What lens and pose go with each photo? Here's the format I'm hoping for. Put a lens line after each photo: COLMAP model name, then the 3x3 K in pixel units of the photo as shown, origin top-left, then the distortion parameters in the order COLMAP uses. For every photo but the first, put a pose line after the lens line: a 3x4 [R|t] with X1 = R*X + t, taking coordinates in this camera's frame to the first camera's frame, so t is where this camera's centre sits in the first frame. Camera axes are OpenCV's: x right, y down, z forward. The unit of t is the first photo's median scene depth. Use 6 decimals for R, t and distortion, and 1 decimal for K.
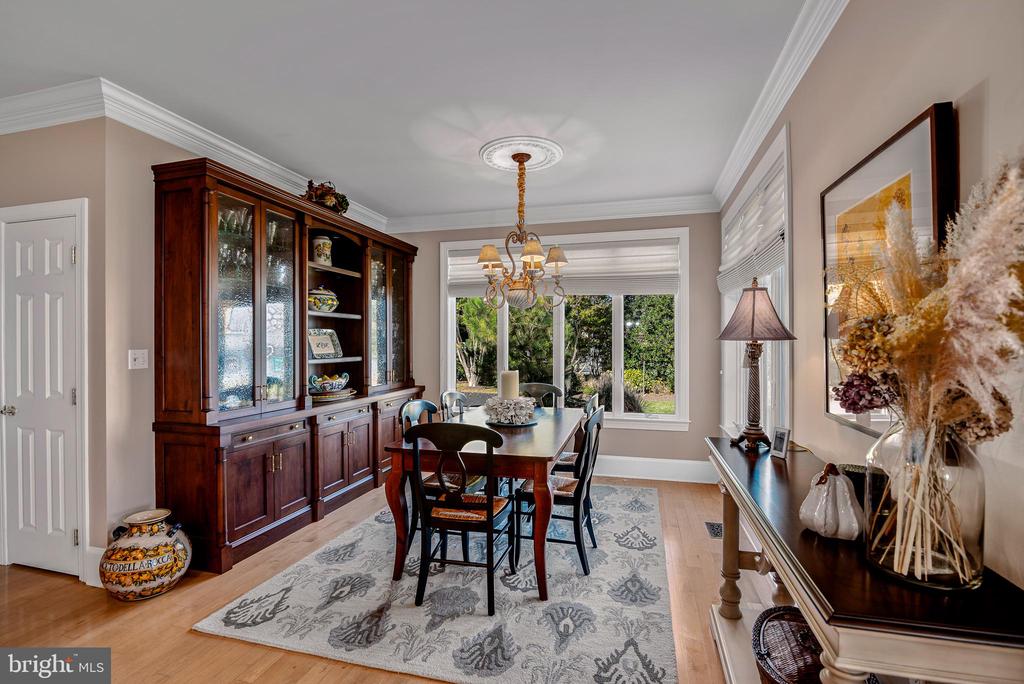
lens RADIAL K [[485.9, 0, 512.0], [0, 485.9, 342.0], [0, 0, 1]] dist [-0.011323, -0.000548]
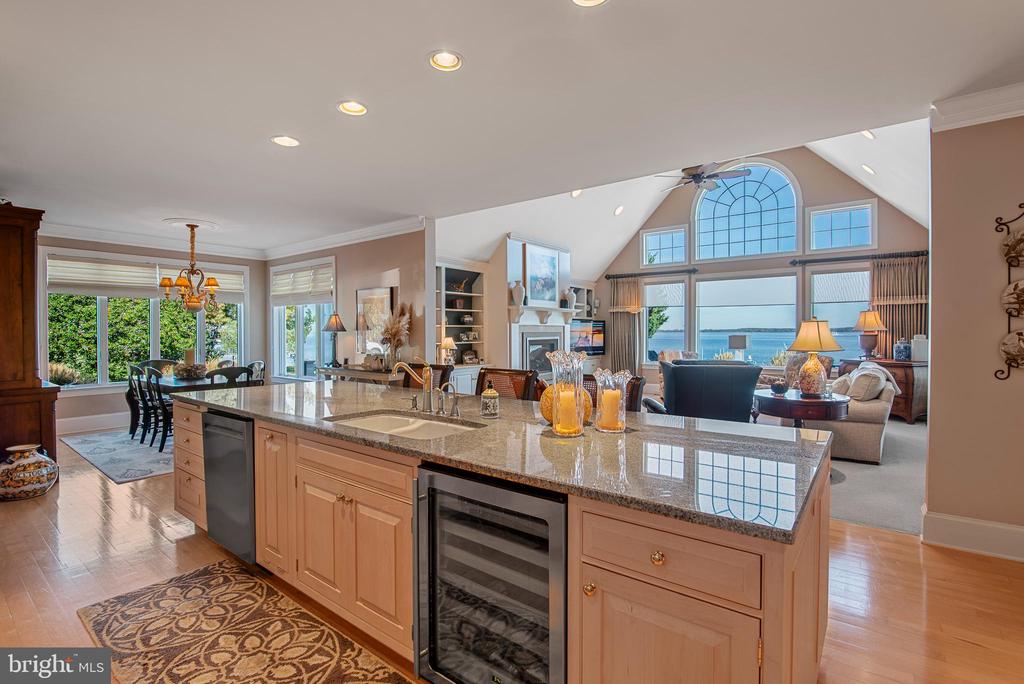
lens RADIAL K [[470.1, 0, 516.4], [0, 470.1, 334.6], [0, 0, 1]] dist [-0.016911, 0.006483]
pose [[0.383585, -0.008077, 0.923470, -1.396398], [-0.002001, 0.999952, 0.009577, -0.010670], [-0.923504, -0.005521, 0.383550, -0.925725]]
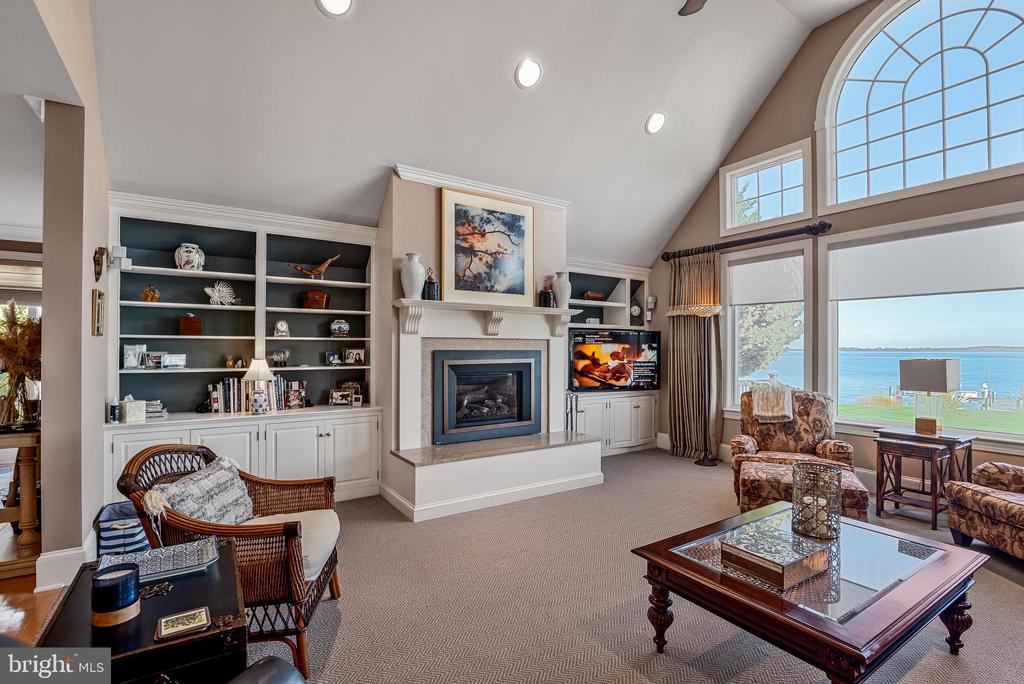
lens RADIAL K [[485.9, 0, 512.0], [0, 485.9, 342.0], [0, 0, 1]] dist [-0.011323, -0.000548]
pose [[0.655971, 0.010559, 0.754712, 0.215680], [-0.006035, 0.999944, -0.008744, -0.013854], [-0.754762, 0.001181, 0.655998, -1.103325]]
